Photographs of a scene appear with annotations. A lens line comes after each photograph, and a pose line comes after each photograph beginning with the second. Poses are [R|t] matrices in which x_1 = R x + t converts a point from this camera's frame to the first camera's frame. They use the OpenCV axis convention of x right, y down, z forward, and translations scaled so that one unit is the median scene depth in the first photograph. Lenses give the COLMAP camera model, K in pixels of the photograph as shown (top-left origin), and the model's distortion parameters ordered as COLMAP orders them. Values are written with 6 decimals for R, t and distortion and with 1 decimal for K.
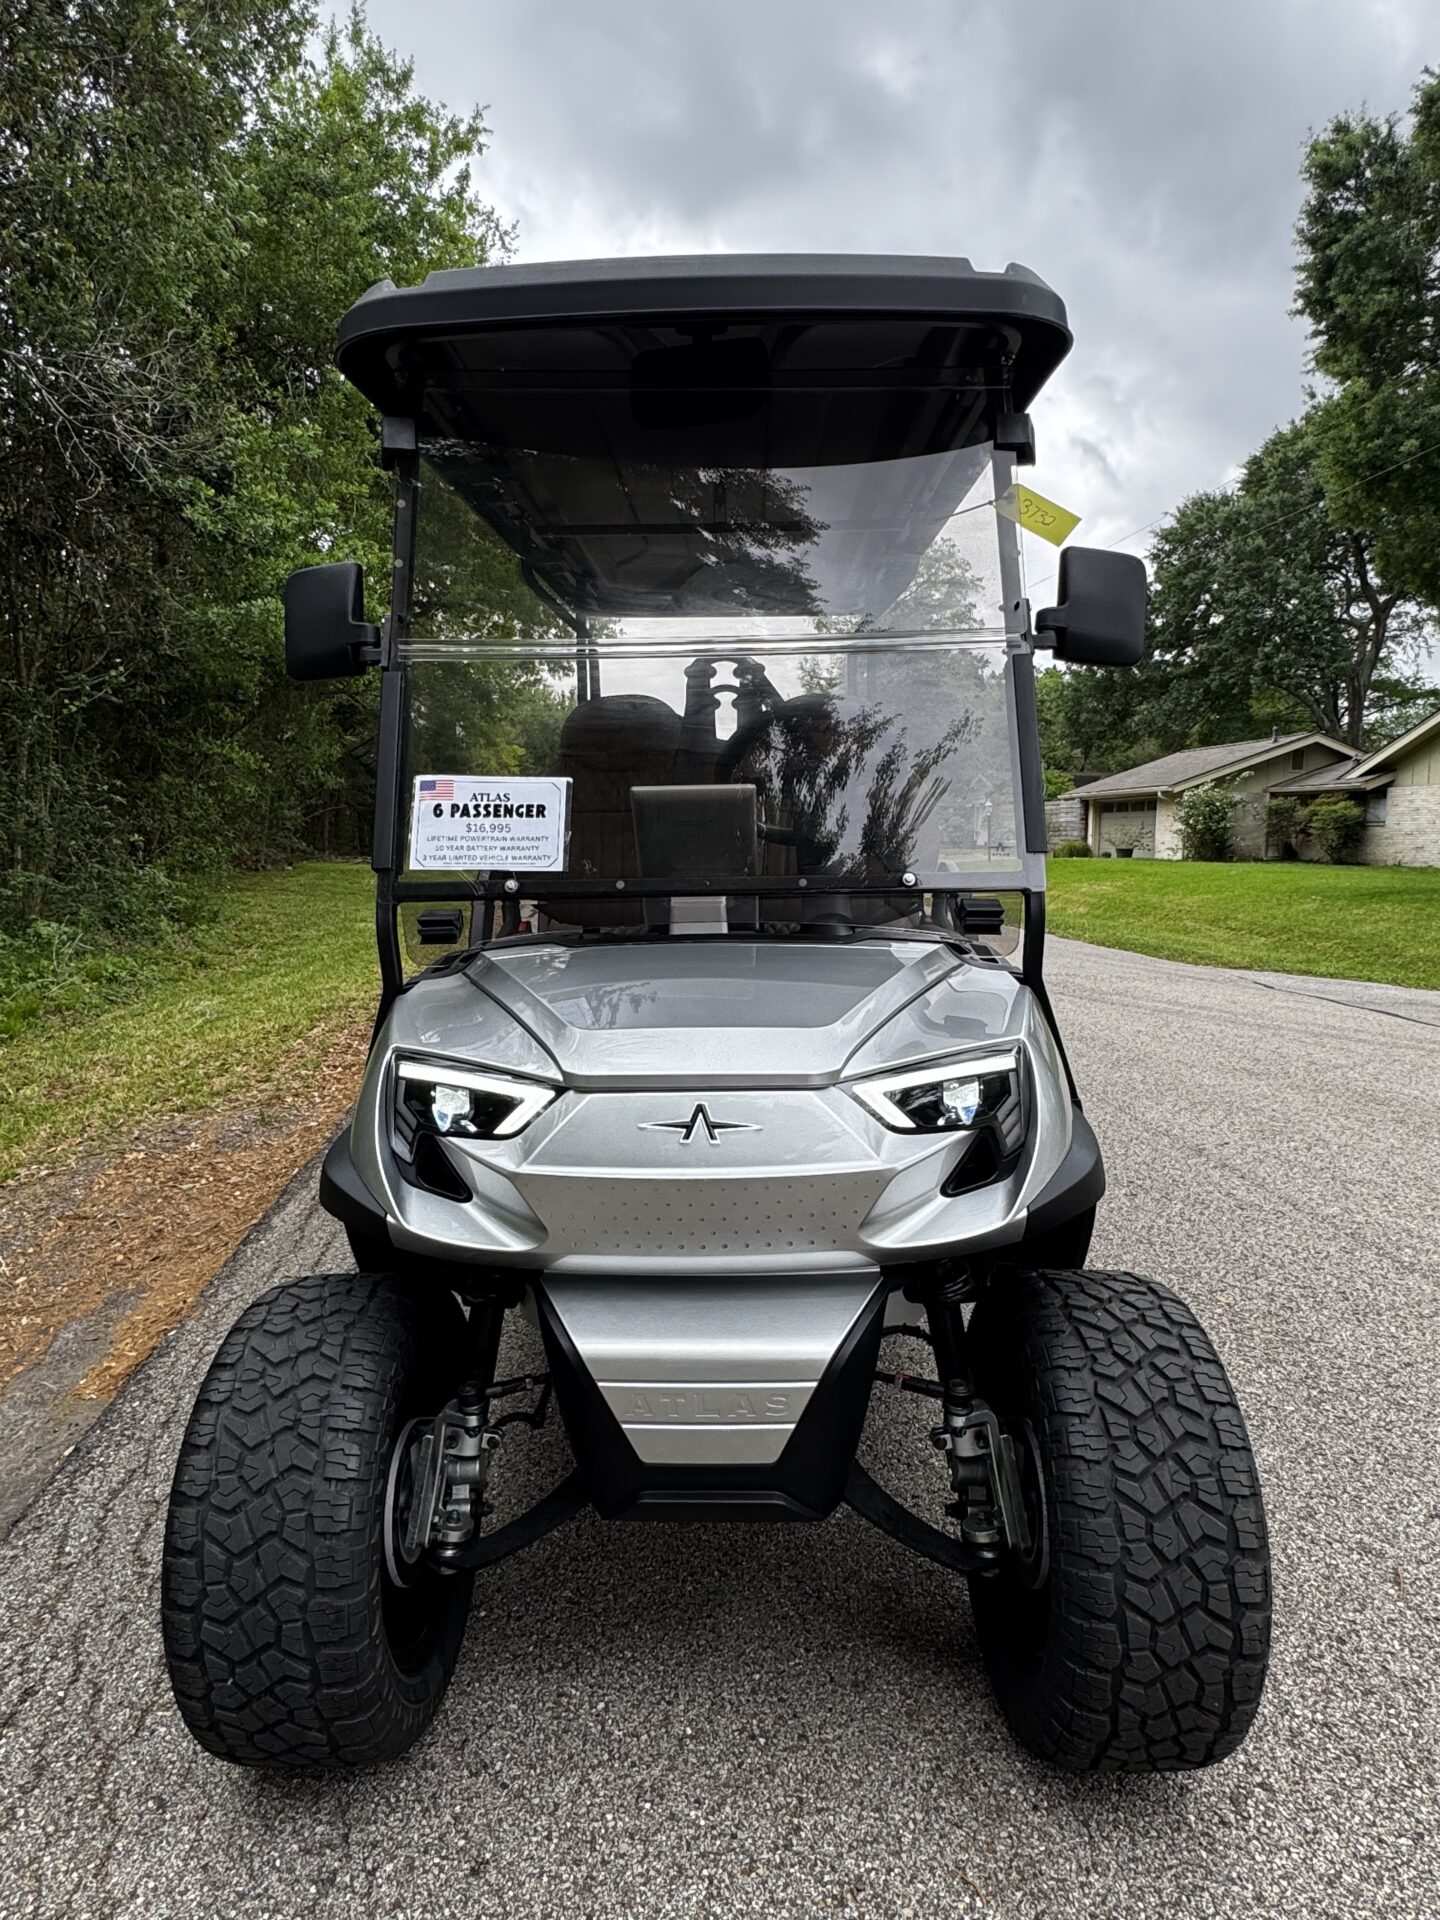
lens RADIAL K [[1198.5, 0, 752.0], [0, 1198.5, 949.1], [0, 0, 1]] dist [0.010224, -0.007750]
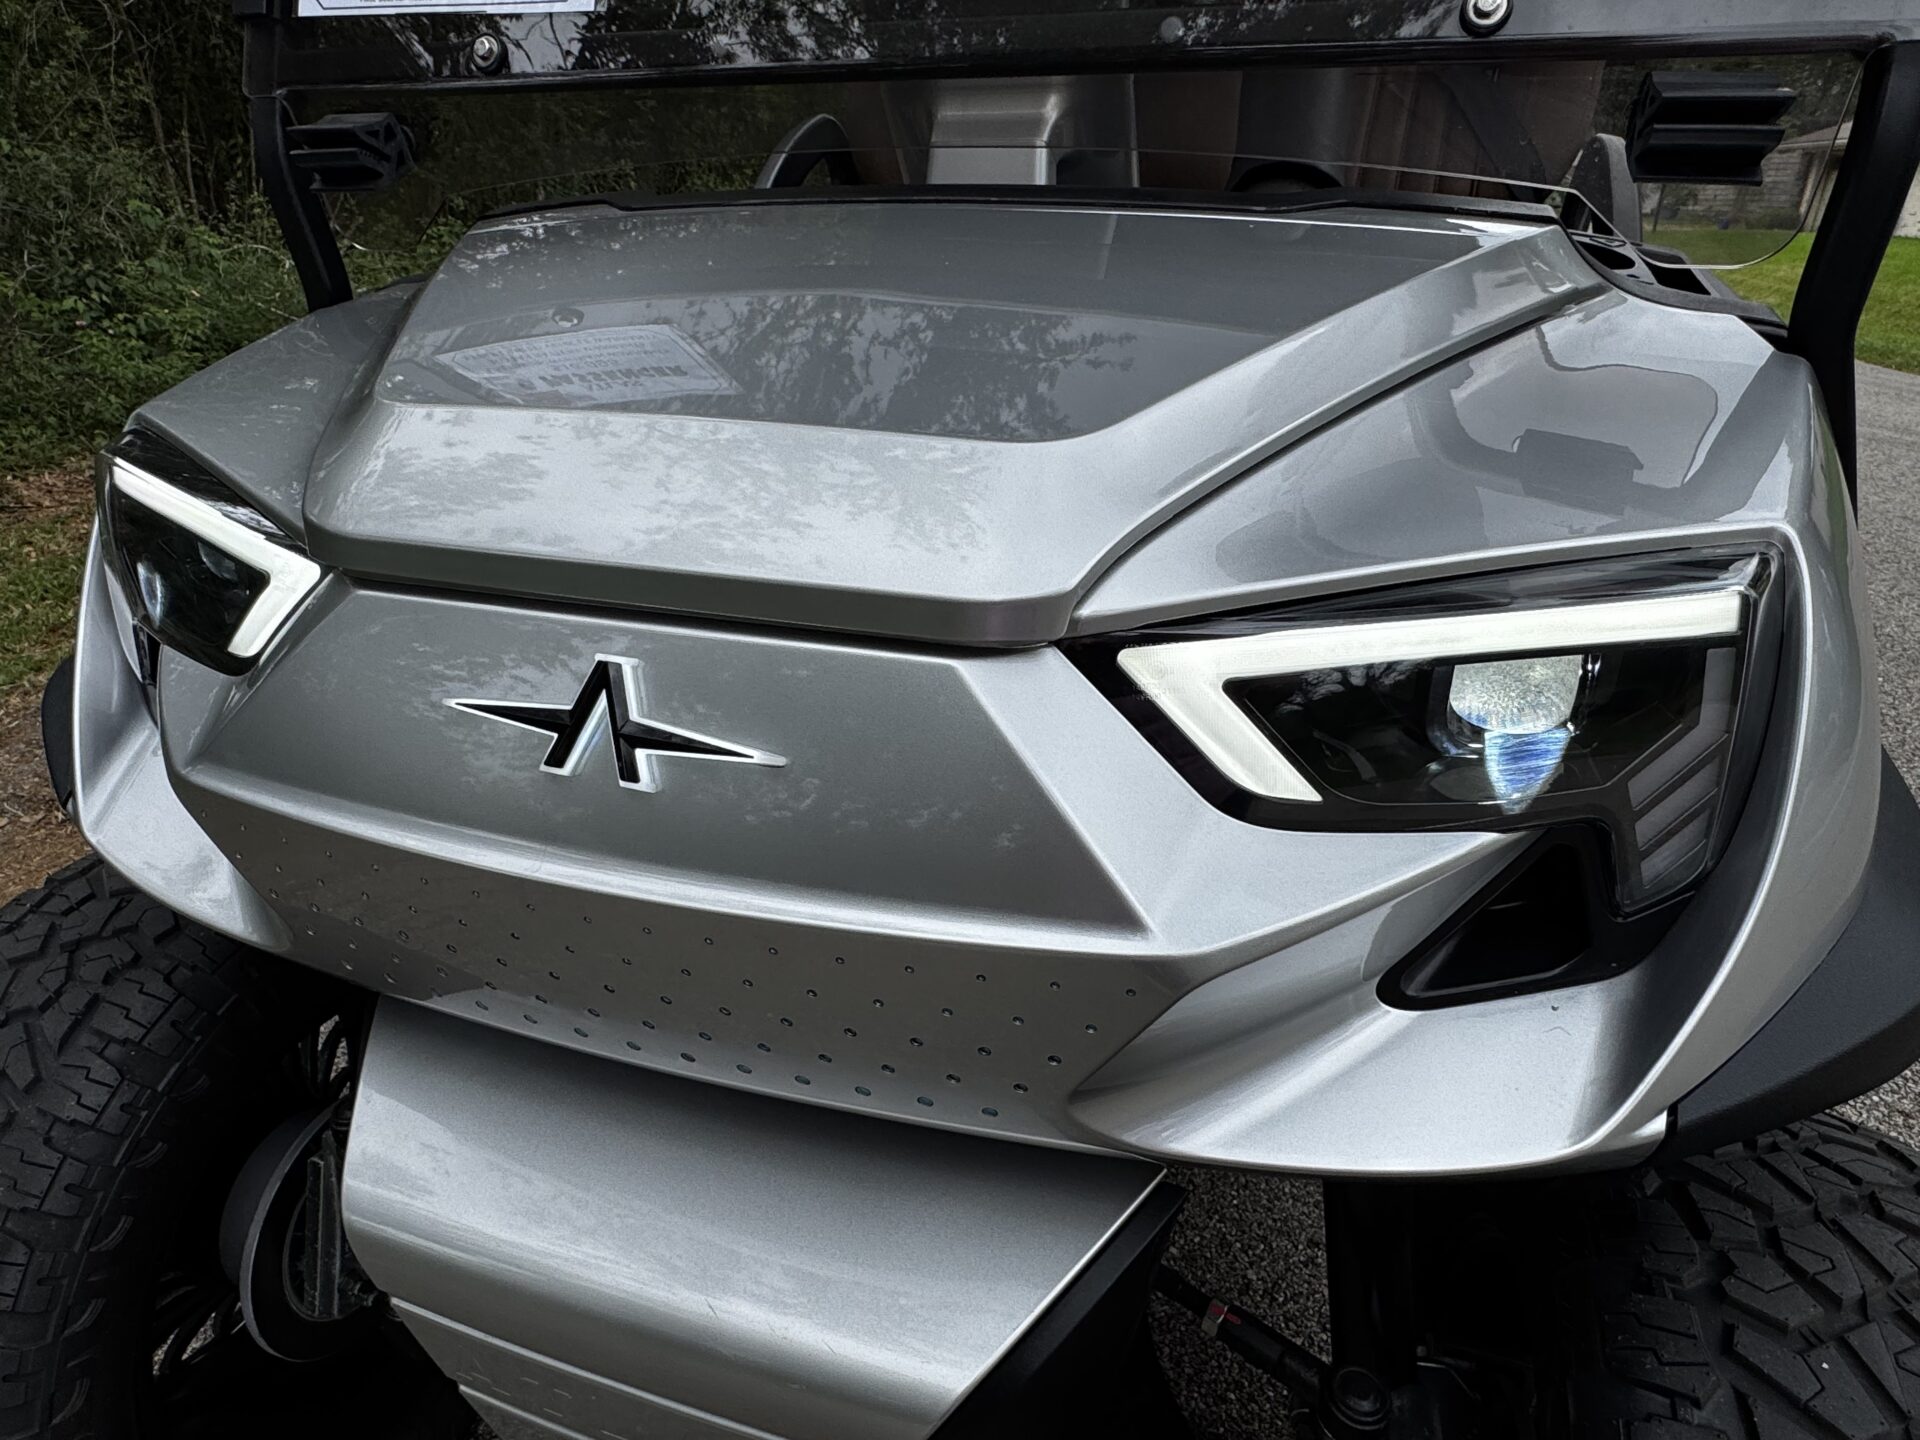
lens RADIAL K [[1198.5, 0, 949.0], [0, 1198.5, 721.8], [0, 0, 1]] dist [0.010224, -0.007750]
pose [[0.954445, 0.136872, -0.265144, 0.116513], [-0.046903, 0.946360, 0.319691, 0.034731], [0.294678, -0.292691, 0.909668, 0.661281]]
